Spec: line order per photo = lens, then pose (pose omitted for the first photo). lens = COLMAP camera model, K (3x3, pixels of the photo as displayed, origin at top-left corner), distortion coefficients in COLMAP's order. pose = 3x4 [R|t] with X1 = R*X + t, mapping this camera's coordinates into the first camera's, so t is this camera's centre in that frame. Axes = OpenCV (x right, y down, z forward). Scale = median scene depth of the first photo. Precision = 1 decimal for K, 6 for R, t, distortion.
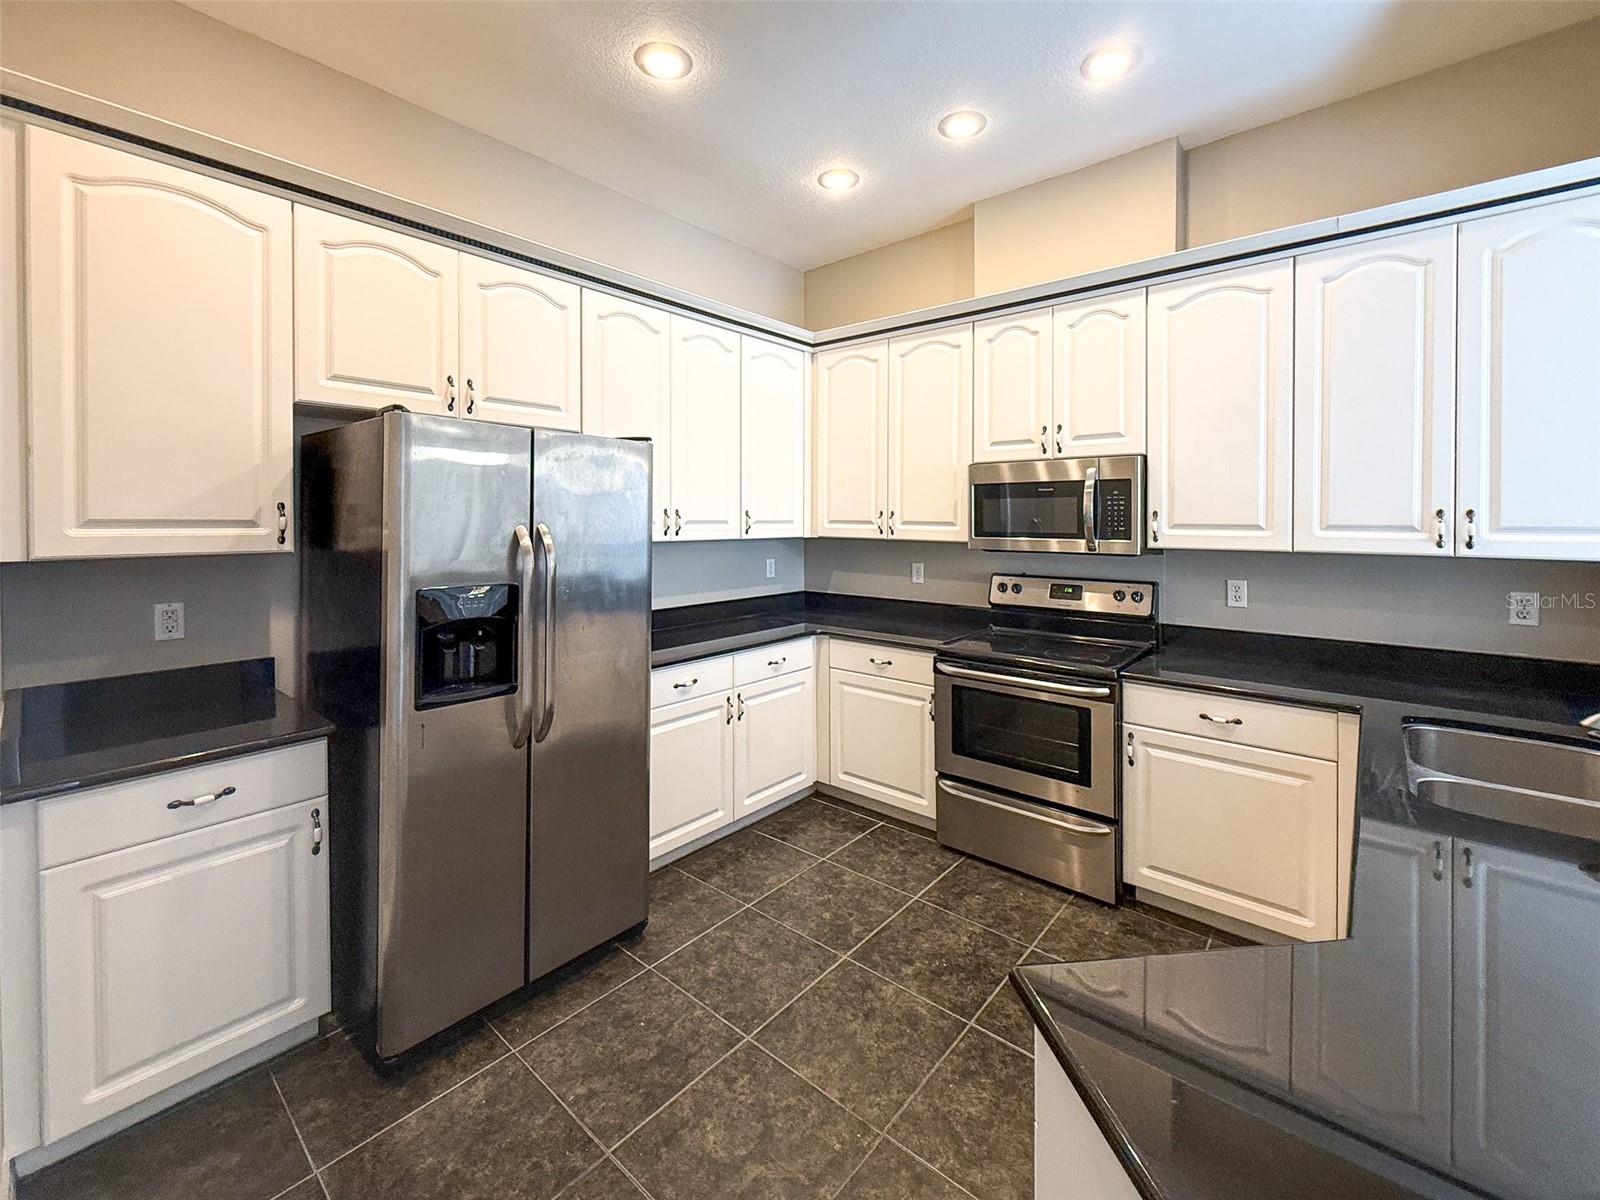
lens RADIAL K [[668.4, 0, 831.4], [0, 668.4, 603.0], [0, 0, 1]] dist [0.002003, -0.000067]
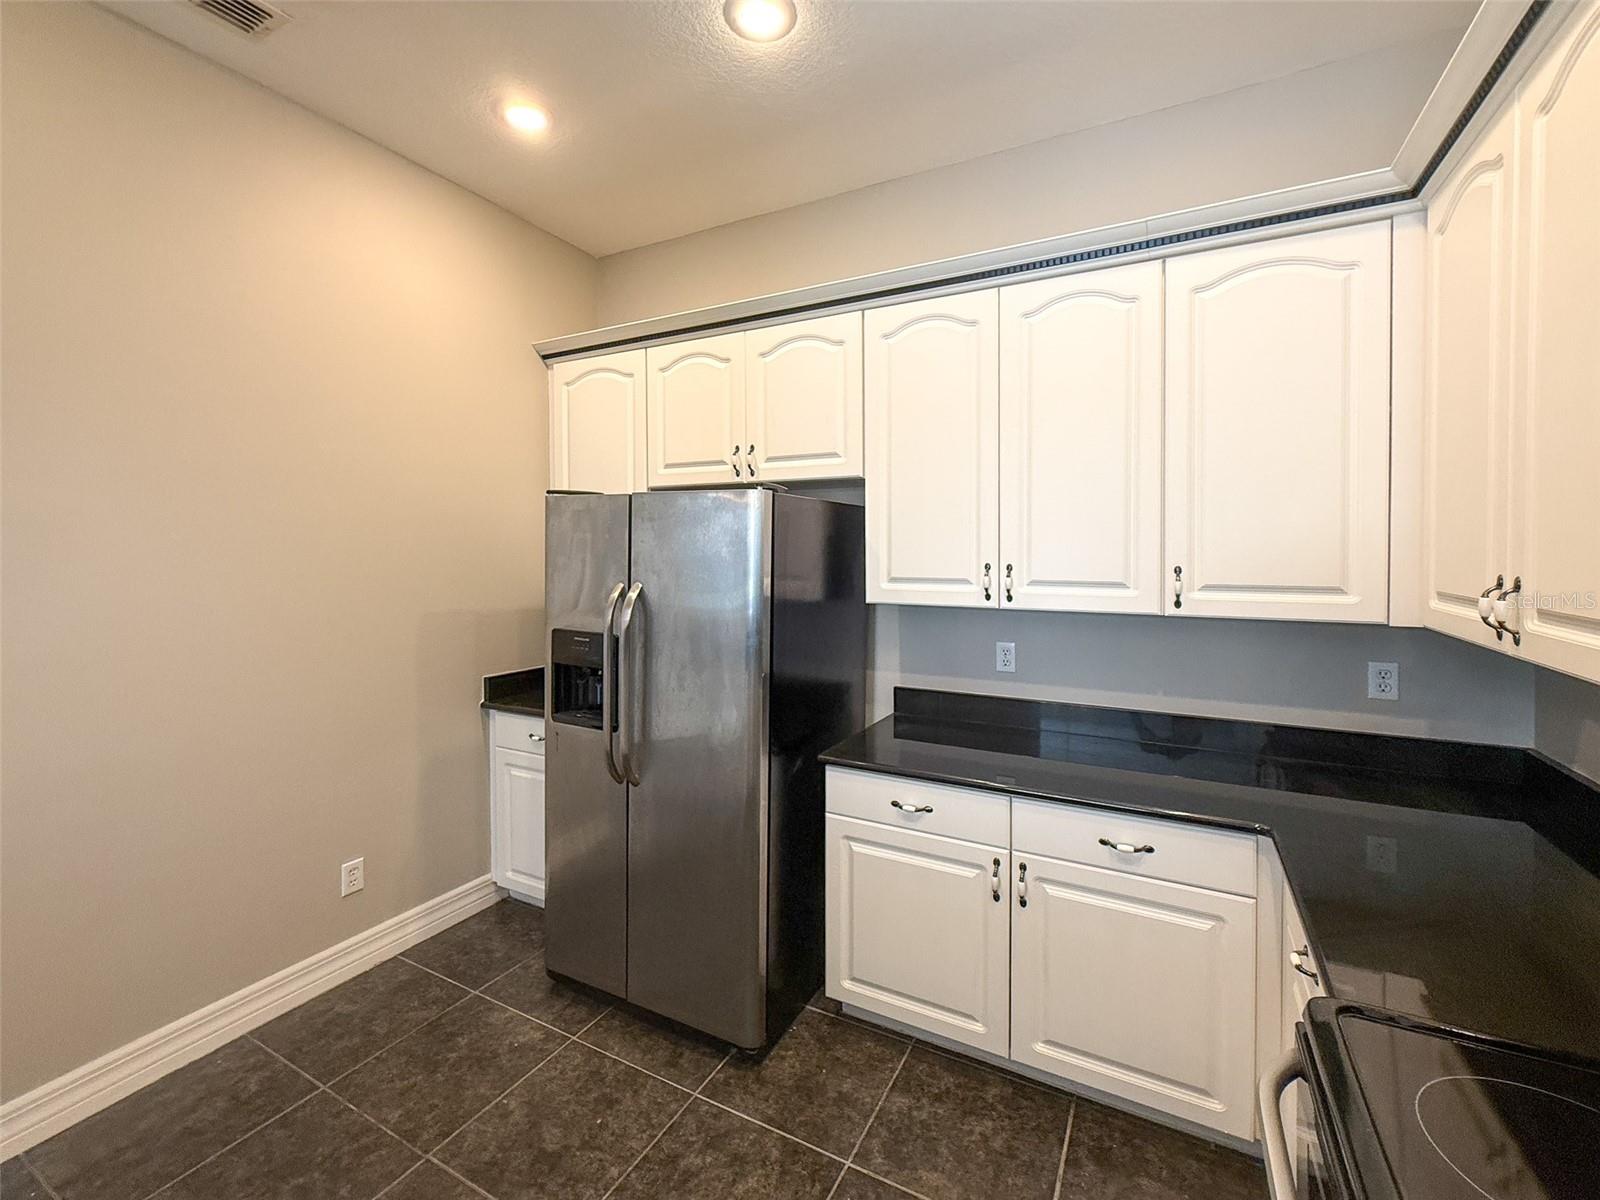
lens RADIAL K [[668.4, 0, 806.1], [0, 668.4, 598.8], [0, 0, 1]] dist [0.002003, -0.000067]
pose [[0.200328, 0.076907, -0.976706, 0.557202], [-0.127204, 0.990518, 0.051904, -0.154449], [0.971436, 0.113843, 0.208211, 0.892385]]
